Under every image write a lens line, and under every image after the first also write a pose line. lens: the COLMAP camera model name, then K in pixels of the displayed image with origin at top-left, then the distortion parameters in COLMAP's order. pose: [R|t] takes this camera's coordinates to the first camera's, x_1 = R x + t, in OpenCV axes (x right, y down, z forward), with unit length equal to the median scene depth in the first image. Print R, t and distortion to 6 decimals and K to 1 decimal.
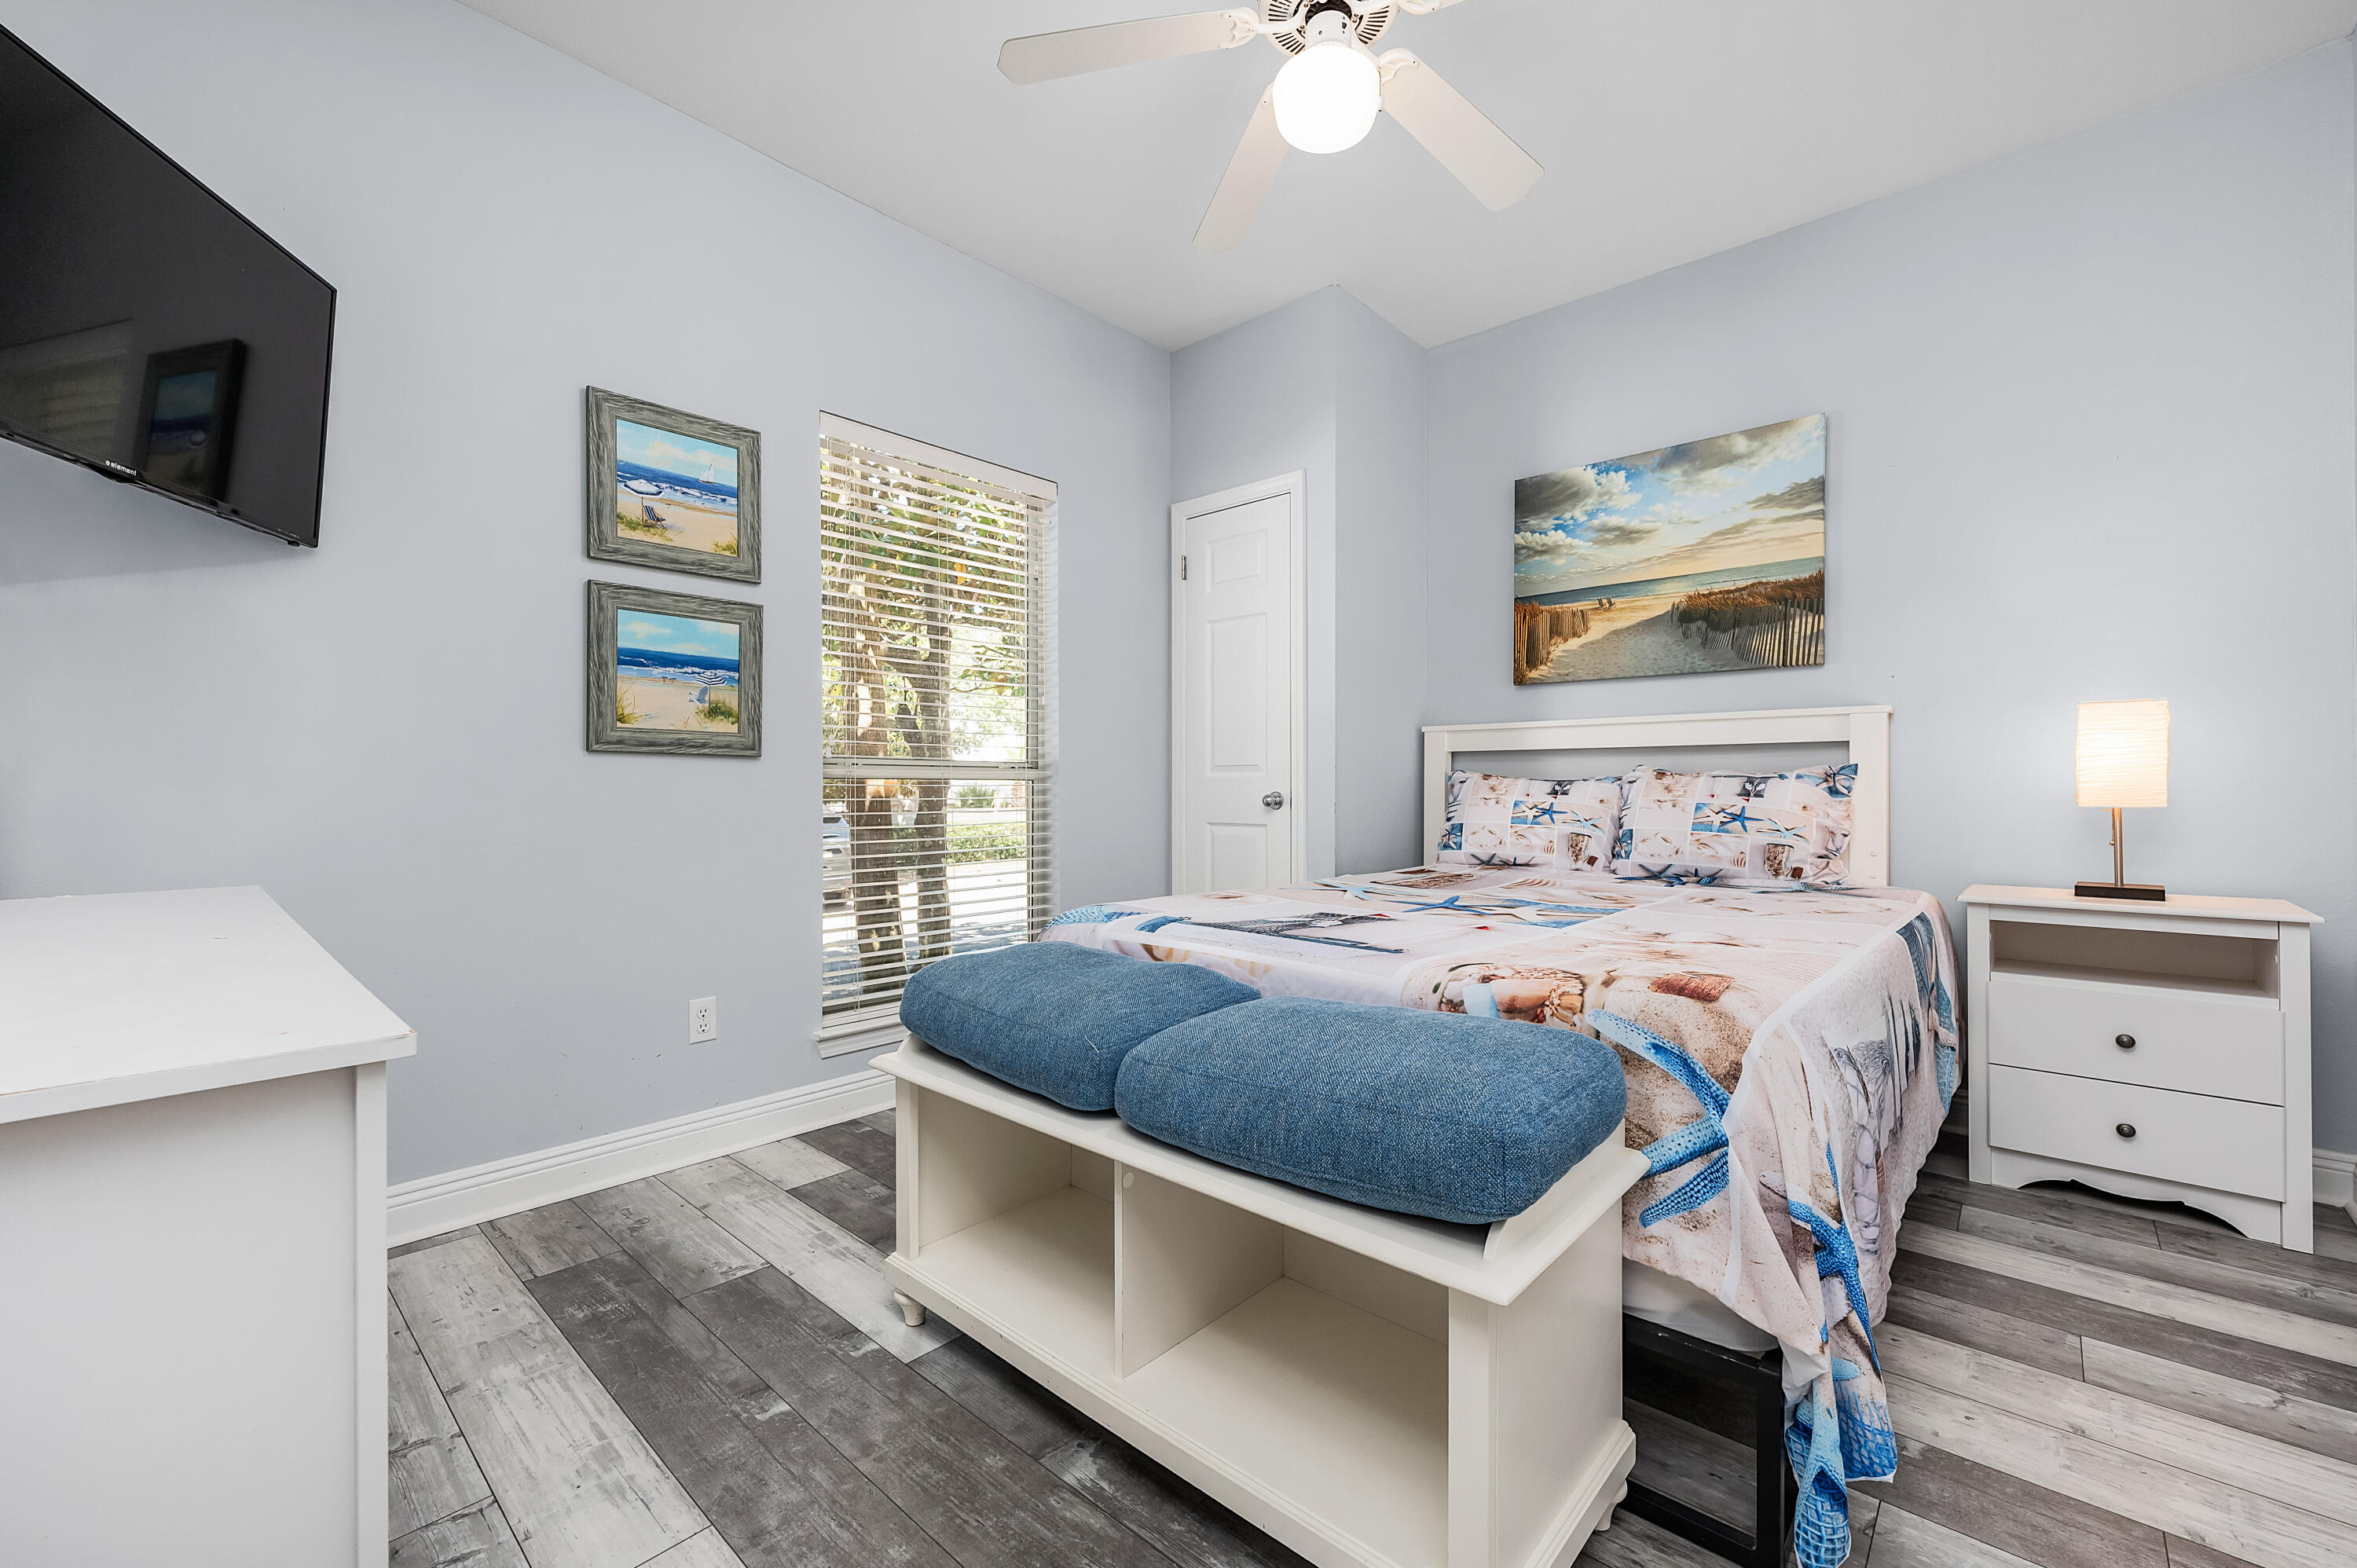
lens RADIAL K [[950.7, 0, 1172.1], [0, 950.7, 773.2], [0, 0, 1]] dist [0.001246, -0.001027]
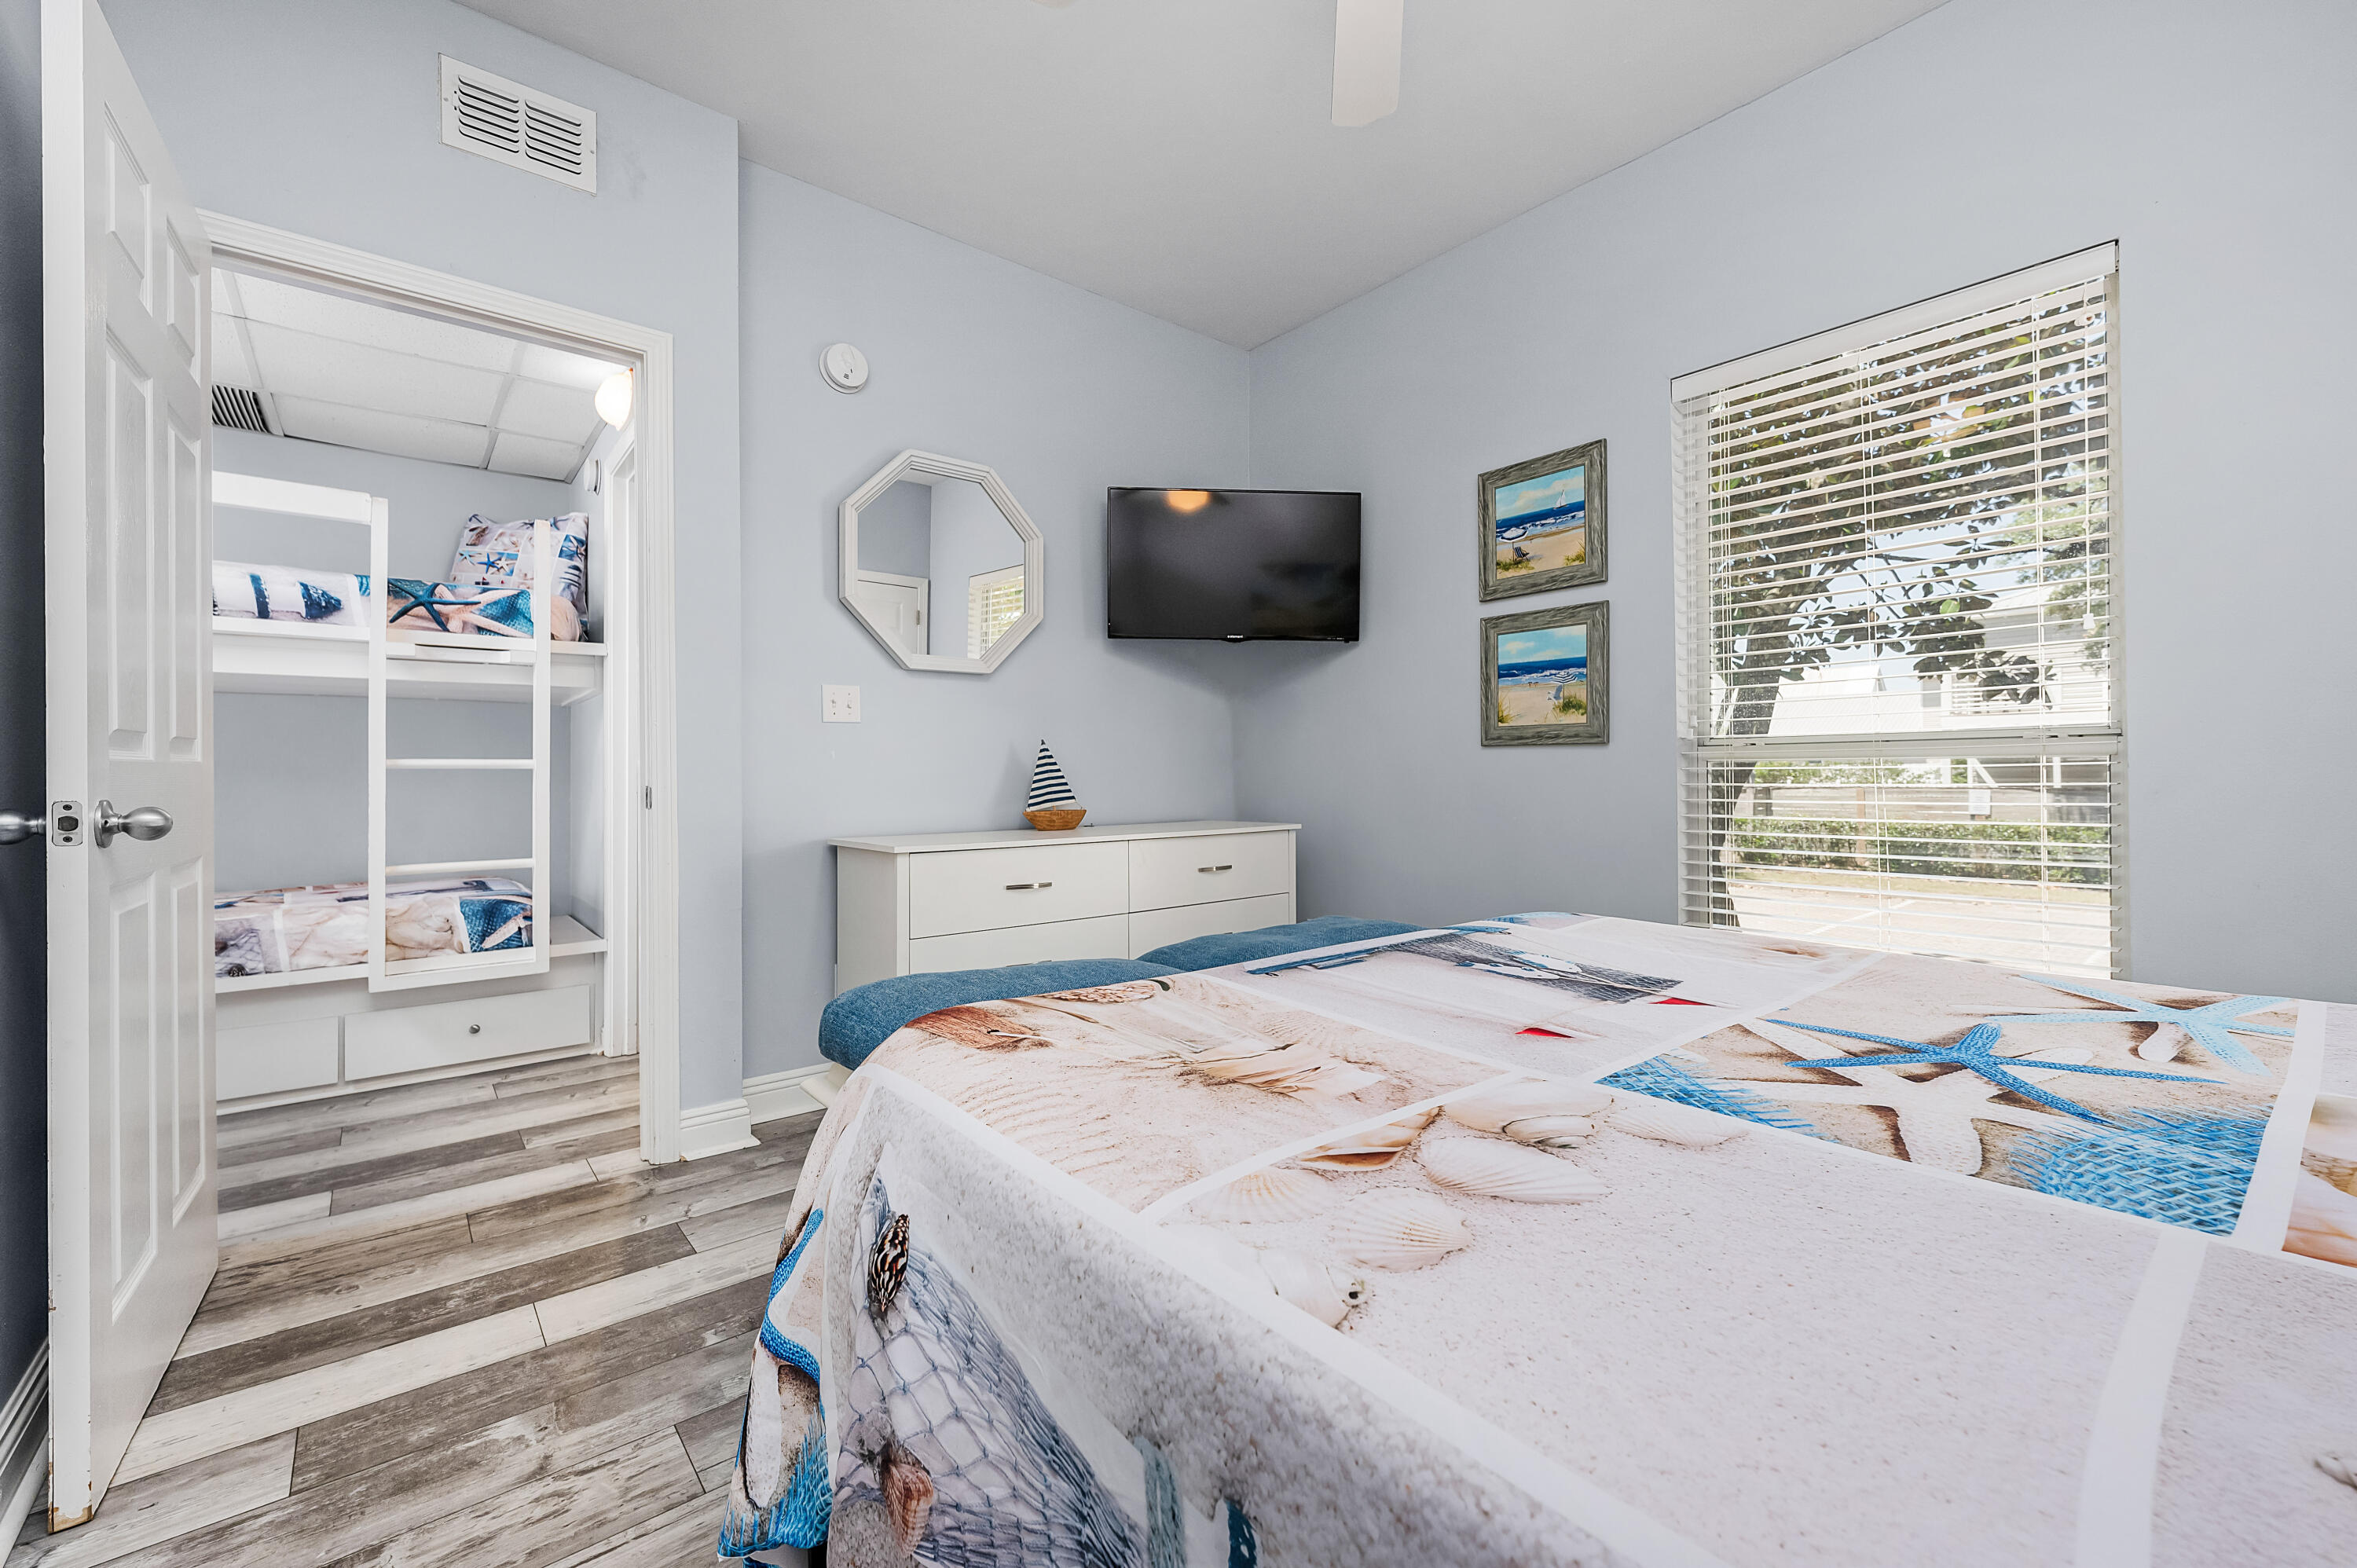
lens RADIAL K [[950.7, 0, 1174.0], [0, 950.7, 782.6], [0, 0, 1]] dist [0.001246, -0.001027]
pose [[-0.136457, 0.003597, -0.990639, 0.742220], [0.014136, 0.999899, 0.001683, 0.019526], [0.990545, -0.013774, -0.136494, 0.714301]]
